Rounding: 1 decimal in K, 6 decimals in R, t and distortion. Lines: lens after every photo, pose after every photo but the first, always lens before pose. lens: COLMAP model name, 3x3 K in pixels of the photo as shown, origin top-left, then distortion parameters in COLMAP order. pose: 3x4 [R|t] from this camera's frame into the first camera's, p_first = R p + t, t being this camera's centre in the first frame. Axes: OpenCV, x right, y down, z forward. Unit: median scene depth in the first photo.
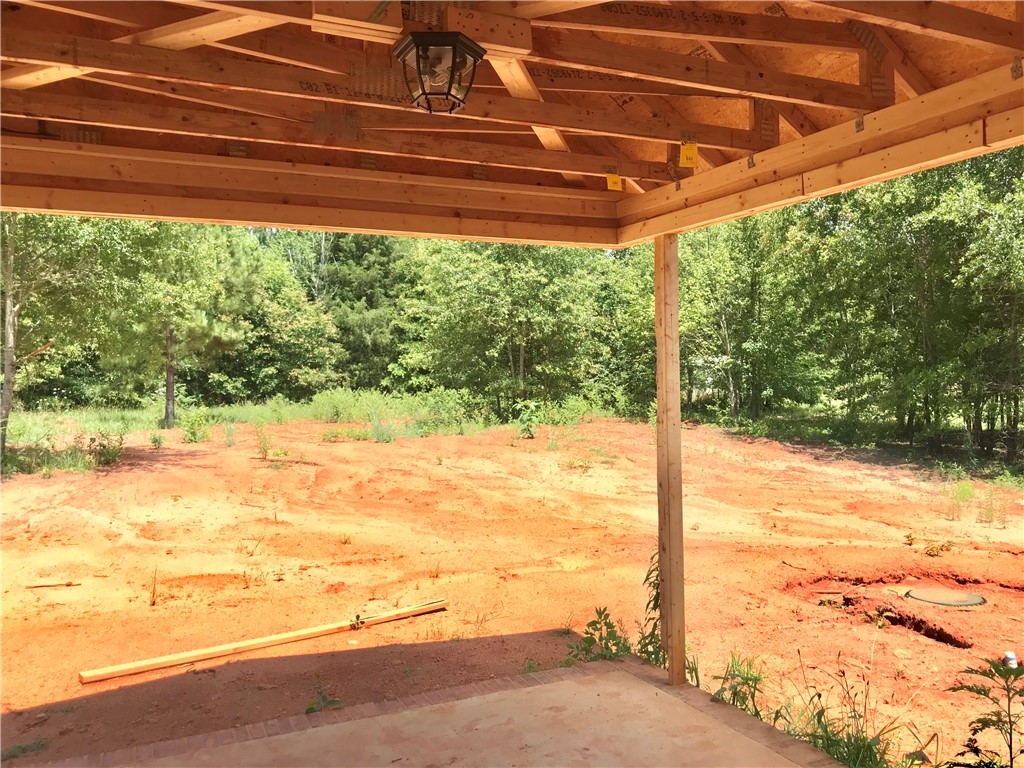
lens RADIAL K [[837.7, 0, 516.6], [0, 837.7, 386.8], [0, 0, 1]] dist [0.018719, -0.040796]
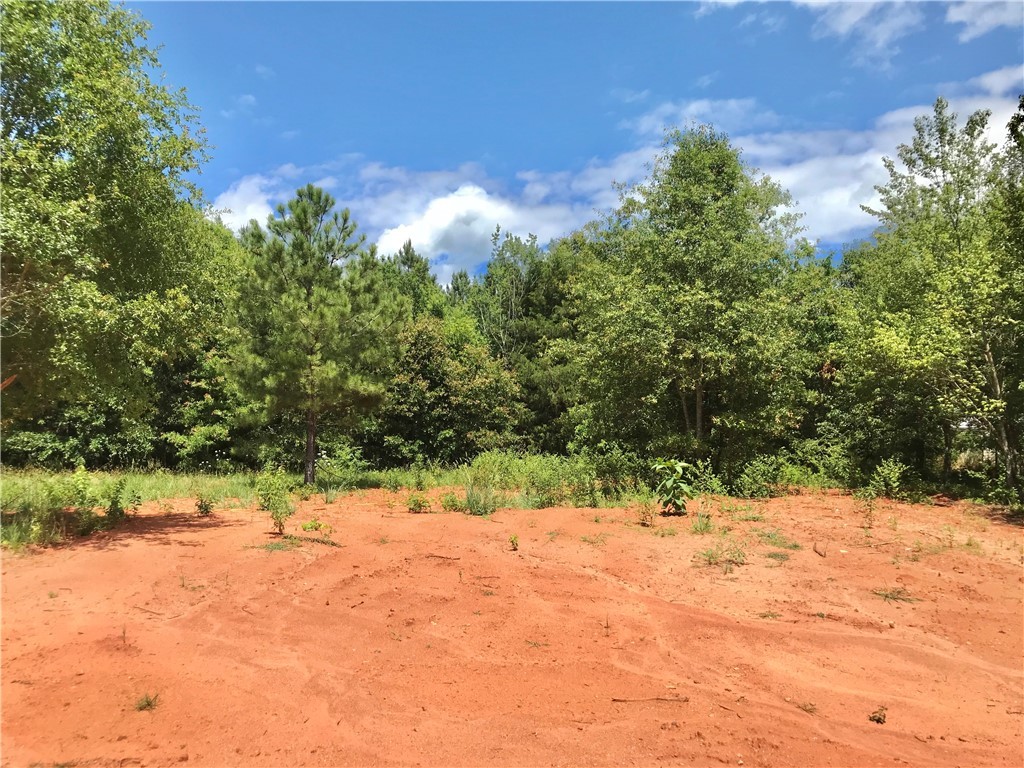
lens RADIAL K [[837.7, 0, 502.4], [0, 837.7, 380.3], [0, 0, 1]] dist [0.018719, -0.040796]
pose [[0.953302, -0.025246, -0.300962, 0.069013], [-0.002254, 0.995877, -0.090680, 0.010607], [0.302010, 0.087124, 0.949315, 0.209023]]
